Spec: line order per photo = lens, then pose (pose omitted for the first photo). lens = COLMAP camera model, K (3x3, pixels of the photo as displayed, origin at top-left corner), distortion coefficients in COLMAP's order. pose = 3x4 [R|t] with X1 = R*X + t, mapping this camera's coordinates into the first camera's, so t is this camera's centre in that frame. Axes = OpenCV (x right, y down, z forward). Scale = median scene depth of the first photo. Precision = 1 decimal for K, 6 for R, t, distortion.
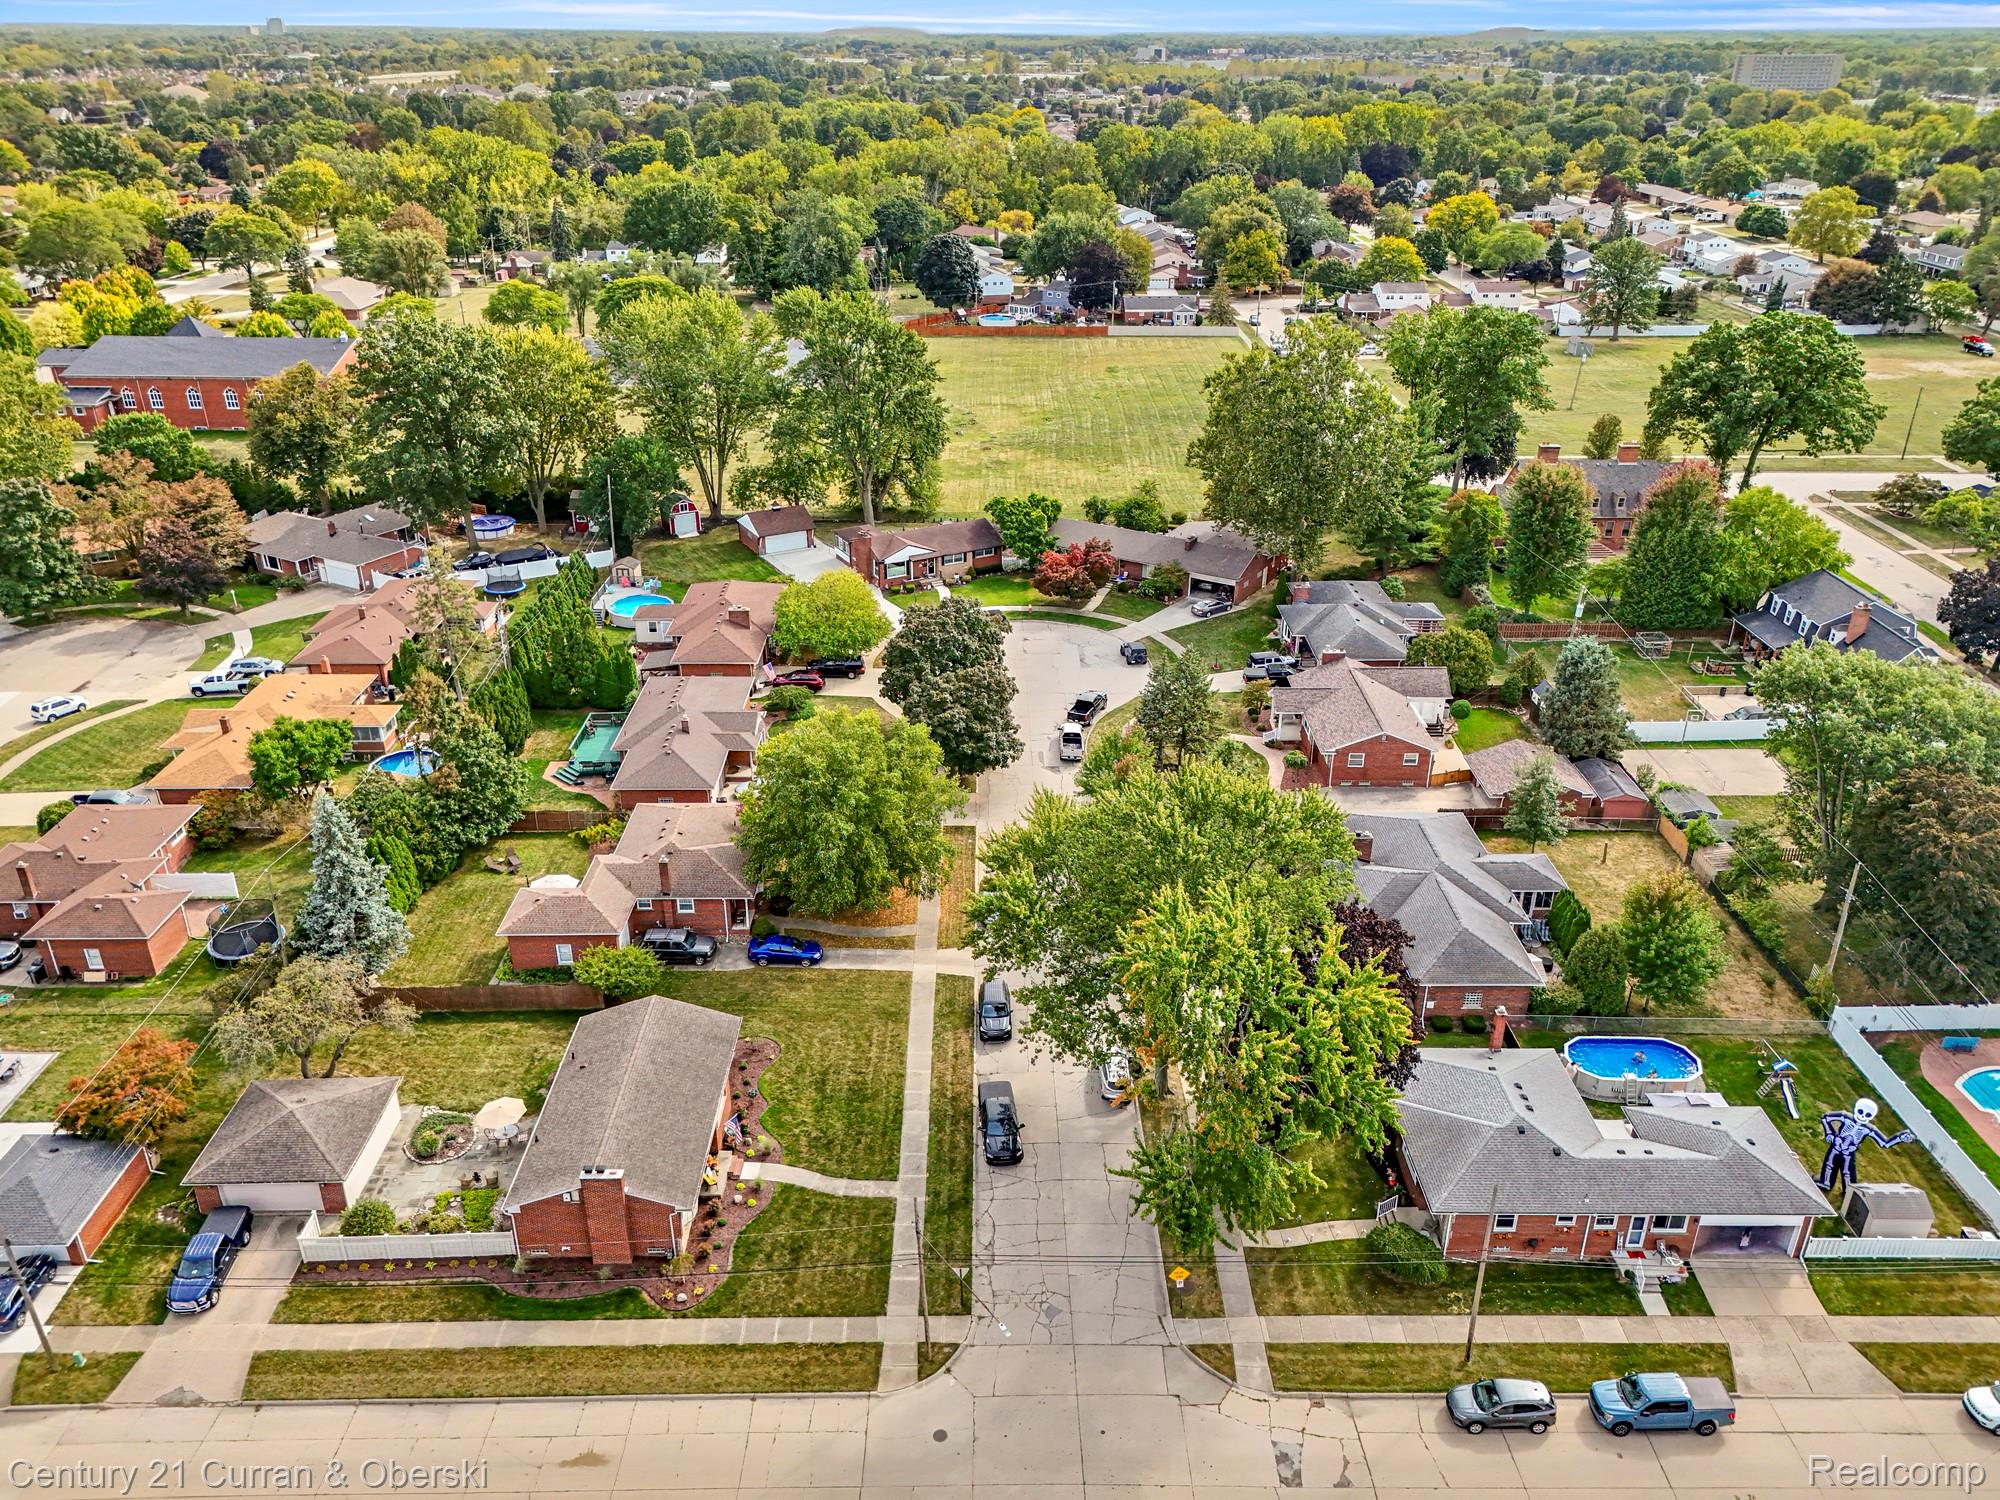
lens RADIAL K [[1466.9, 0, 1002.8], [0, 1466.9, 747.9], [0, 0, 1]] dist [0.089457, -0.093676]
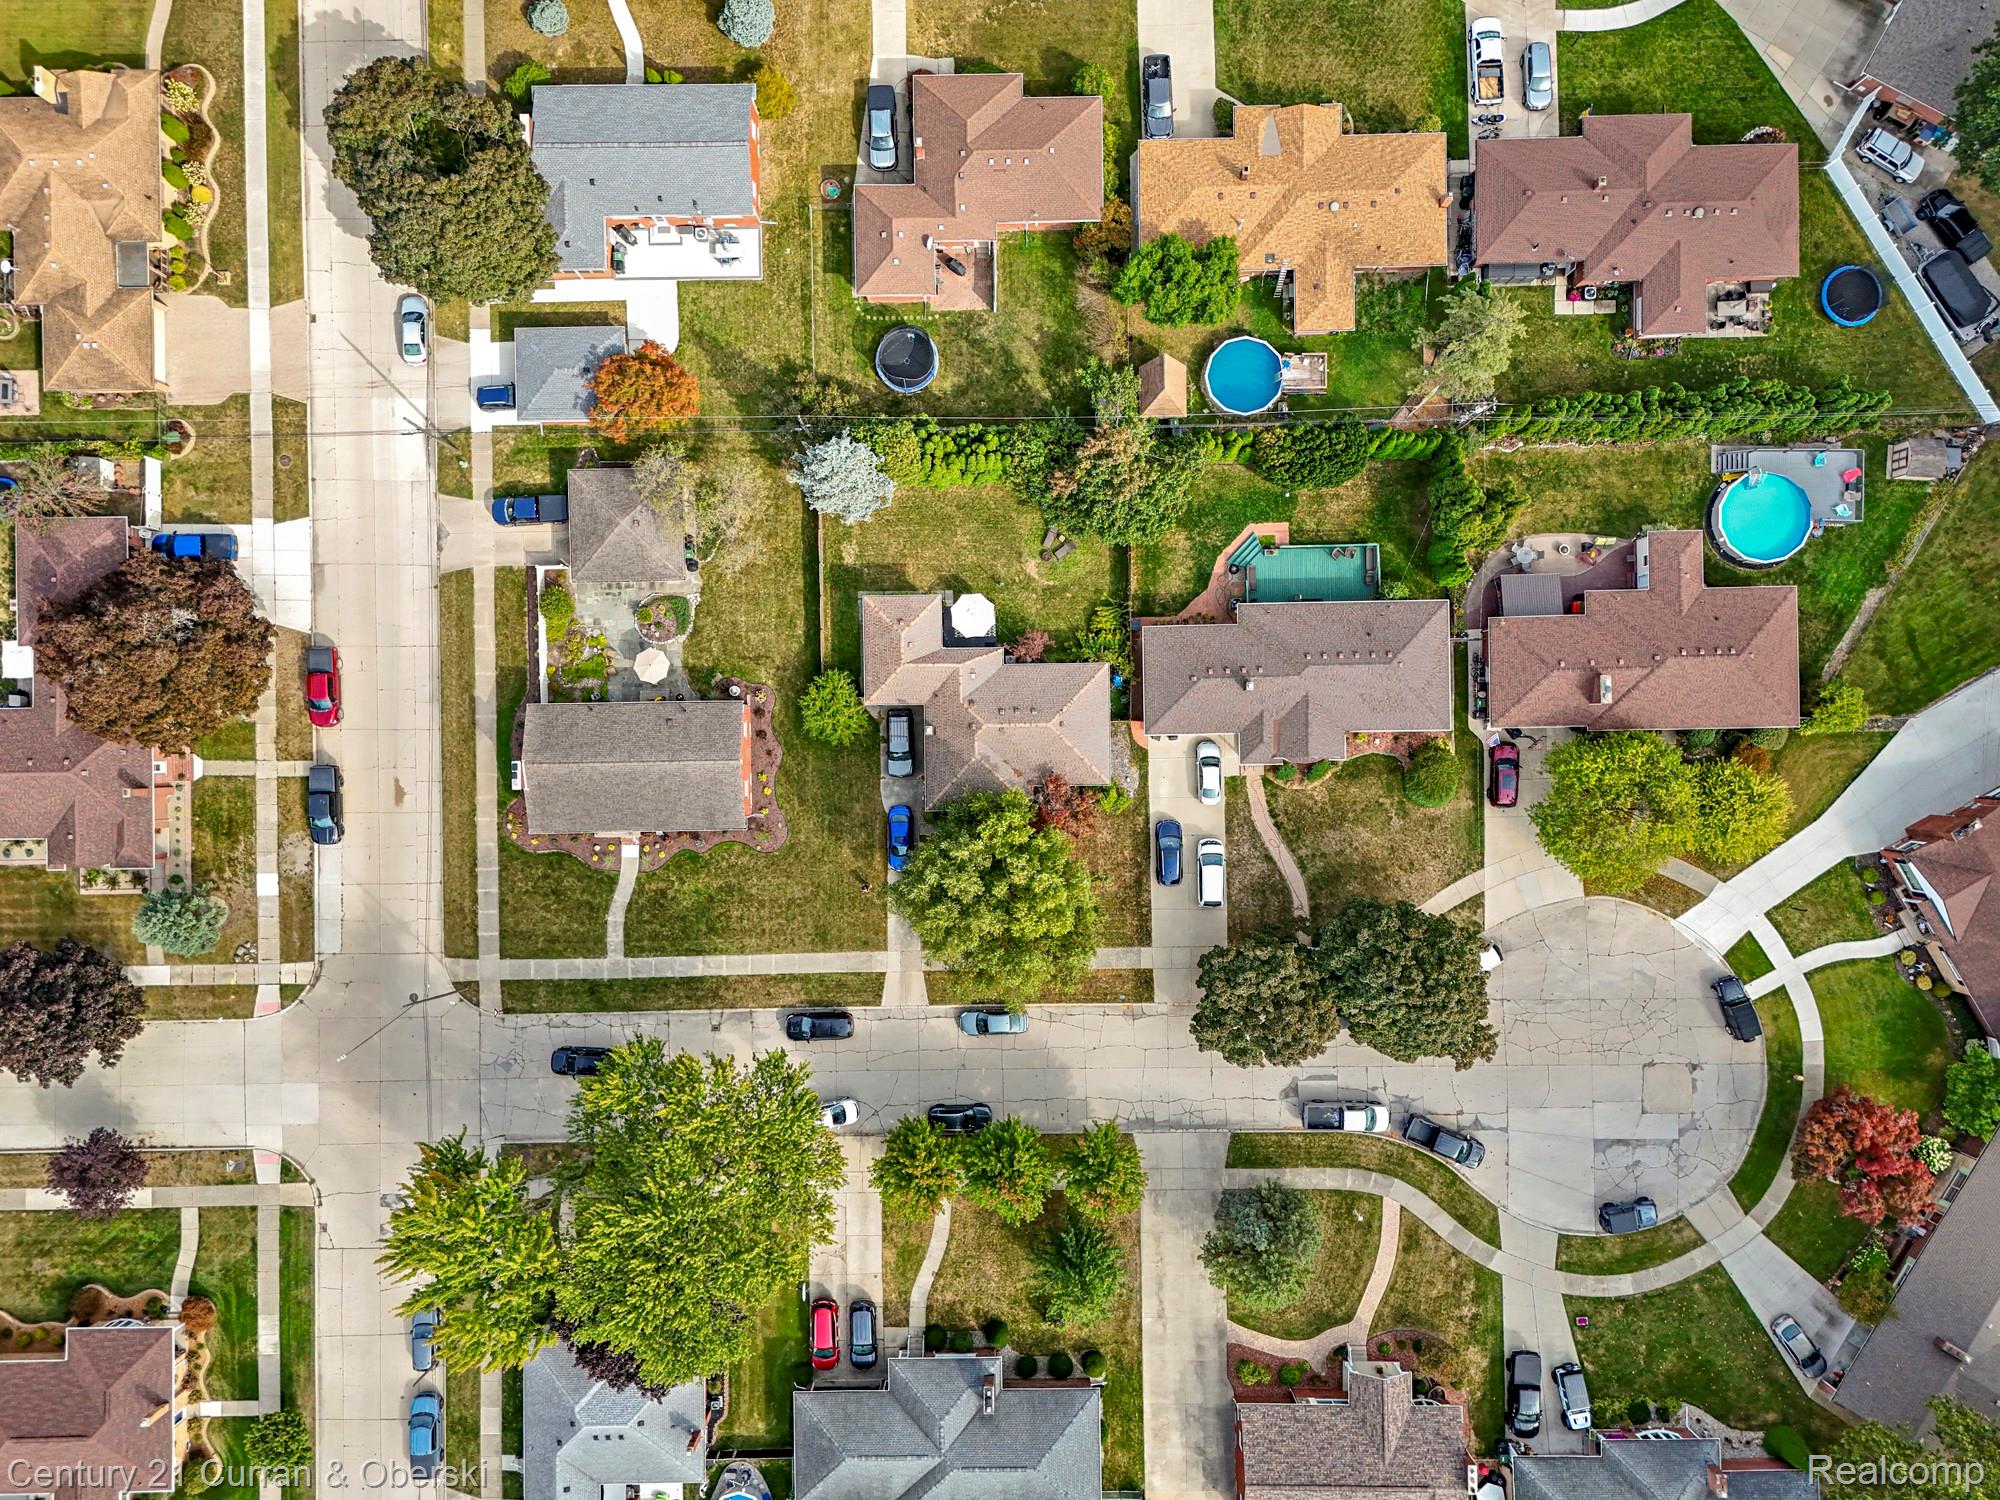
lens RADIAL K [[1466.9, 0, 1002.8], [0, 1466.9, 747.9], [0, 0, 1]] dist [0.089457, -0.093676]
pose [[0.002786, 0.999923, -0.012063, -0.171691], [-0.436463, 0.012070, 0.899641, -0.762960], [0.899718, 0.002759, 0.436464, 0.490533]]
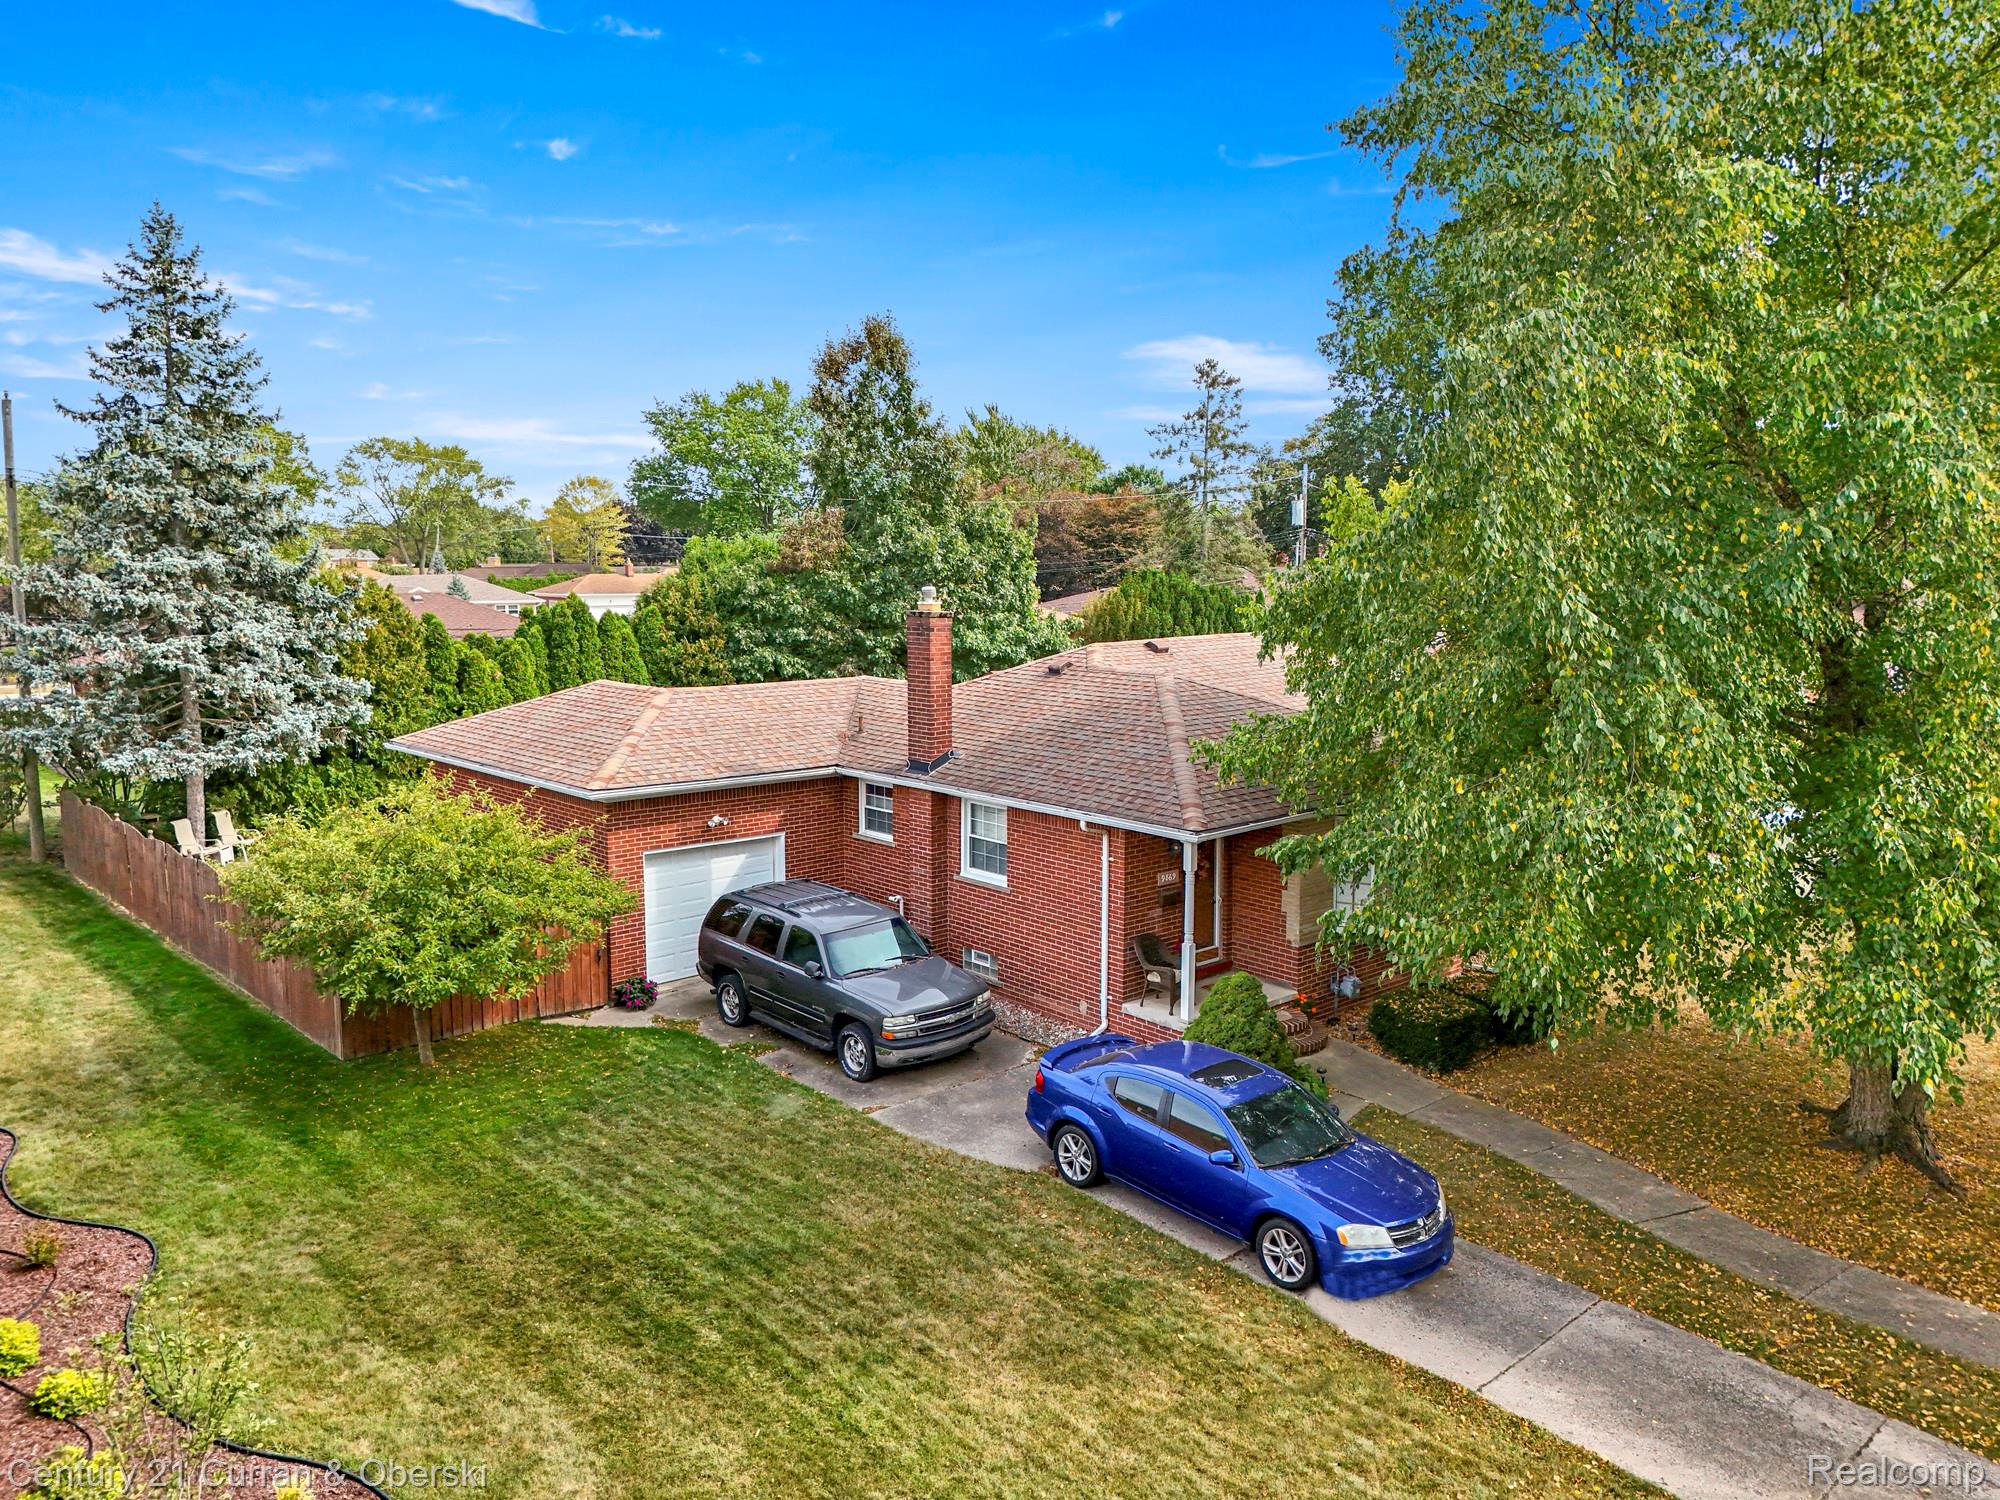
lens RADIAL K [[1466.9, 0, 1002.8], [0, 1466.9, 747.9], [0, 0, 1]] dist [0.089457, -0.093676]
pose [[0.660383, 0.091390, -0.745347, -0.039750], [-0.329486, 0.927183, -0.178241, 0.112668], [0.674784, 0.363289, 0.642408, 0.726771]]
